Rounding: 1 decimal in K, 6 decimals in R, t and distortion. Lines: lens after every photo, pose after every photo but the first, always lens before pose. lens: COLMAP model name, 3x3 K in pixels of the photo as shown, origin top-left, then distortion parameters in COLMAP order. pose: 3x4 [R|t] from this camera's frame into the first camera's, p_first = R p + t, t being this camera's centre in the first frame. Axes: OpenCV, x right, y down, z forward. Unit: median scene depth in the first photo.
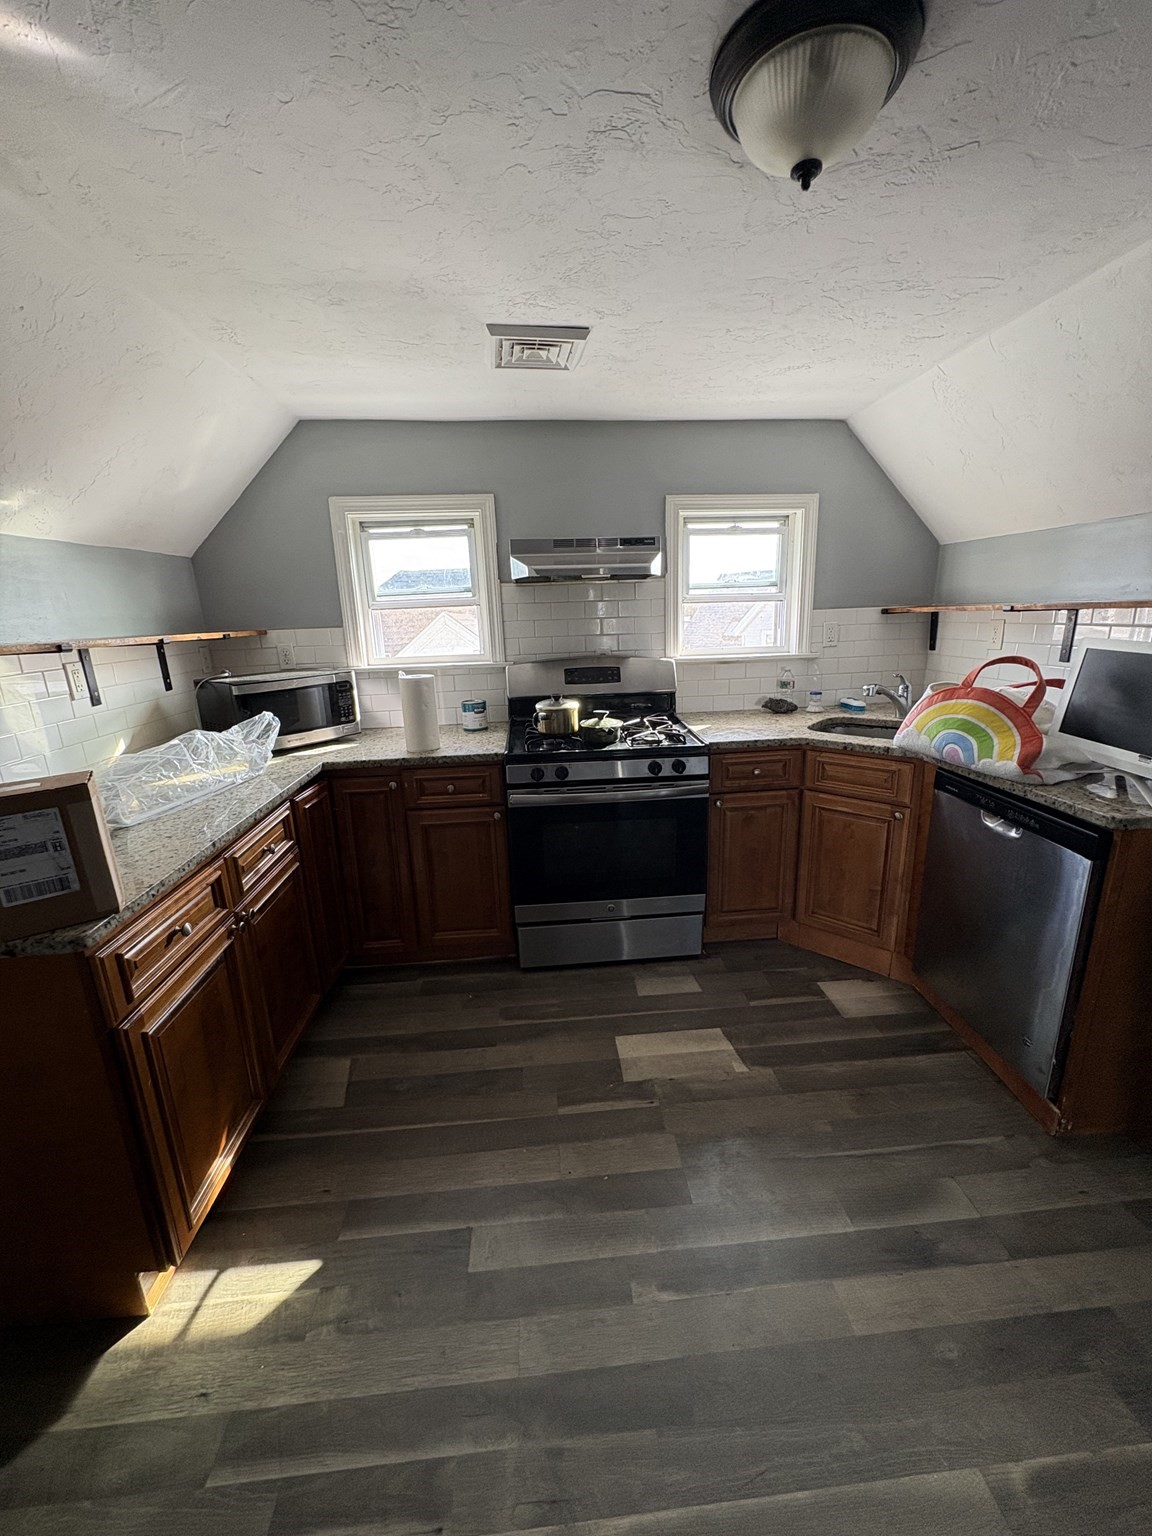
lens RADIAL K [[612.8, 0, 583.2], [0, 612.8, 766.4], [0, 0, 1]] dist [-0.001460, 0.000299]
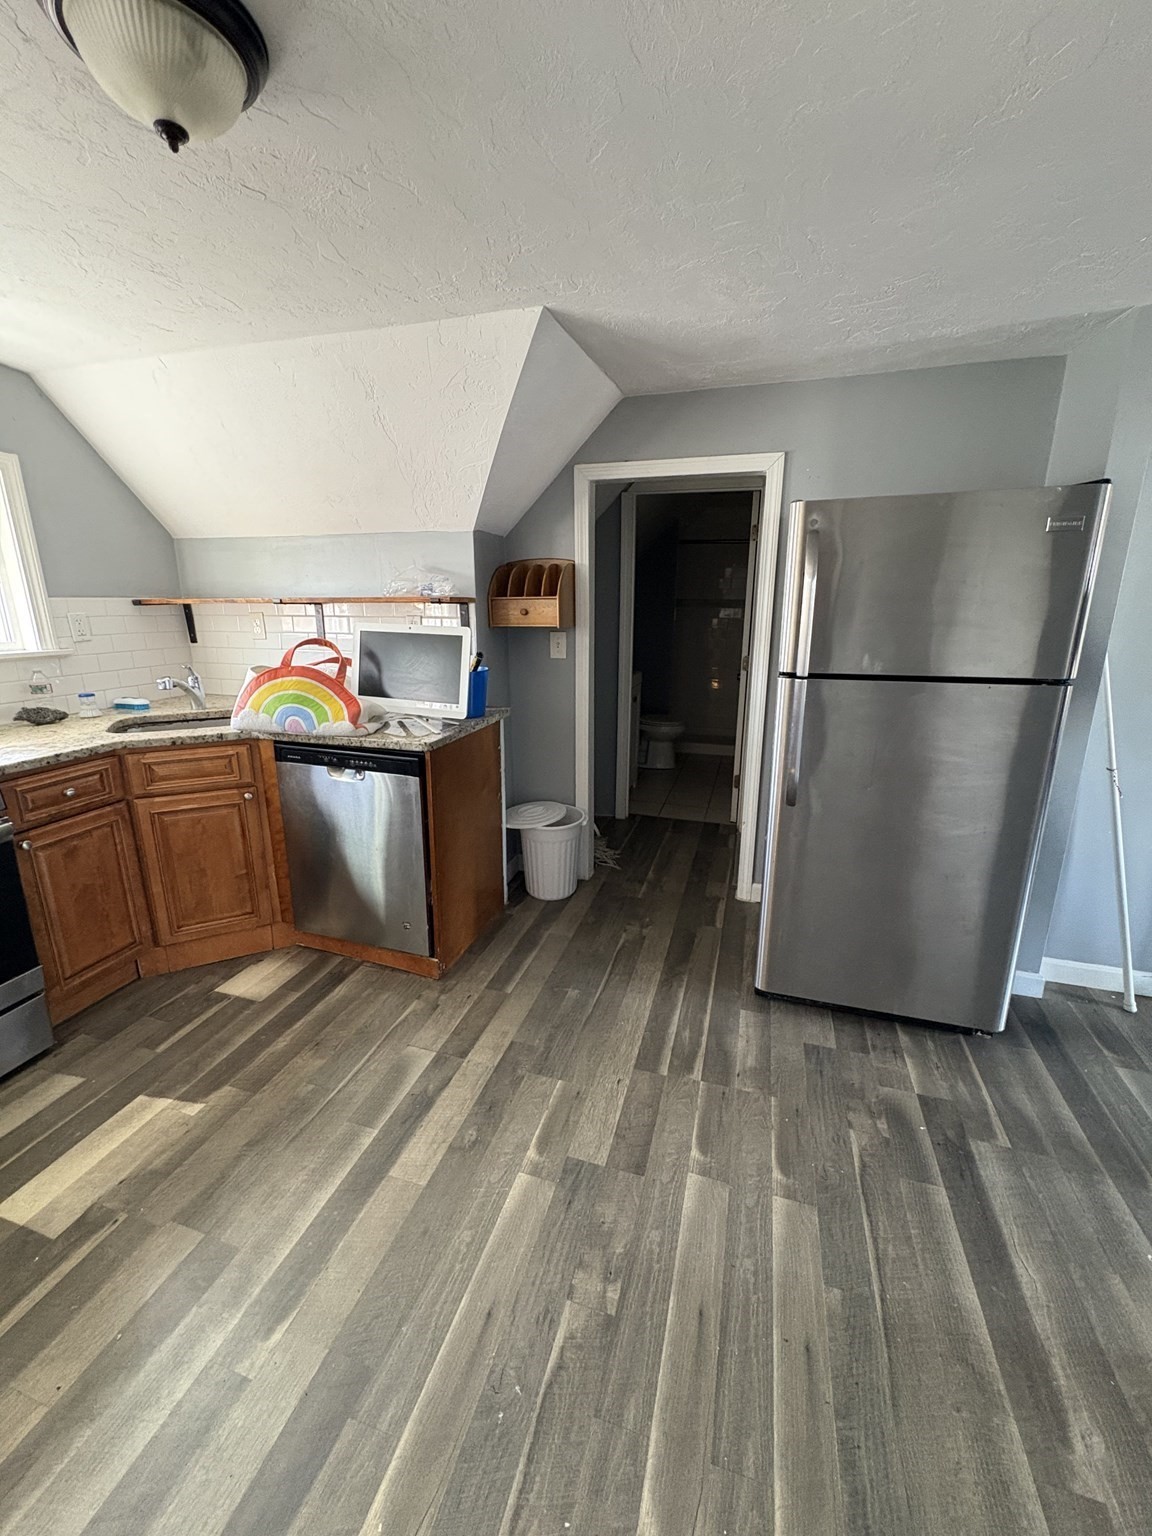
lens RADIAL K [[612.8, 0, 579.9], [0, 612.8, 767.7], [0, 0, 1]] dist [-0.001460, 0.000299]
pose [[0.358150, -0.206565, 0.910527, -0.227436], [0.214706, 0.967305, 0.134992, 0.014593], [-0.908642, 0.147148, 0.390791, 0.070777]]
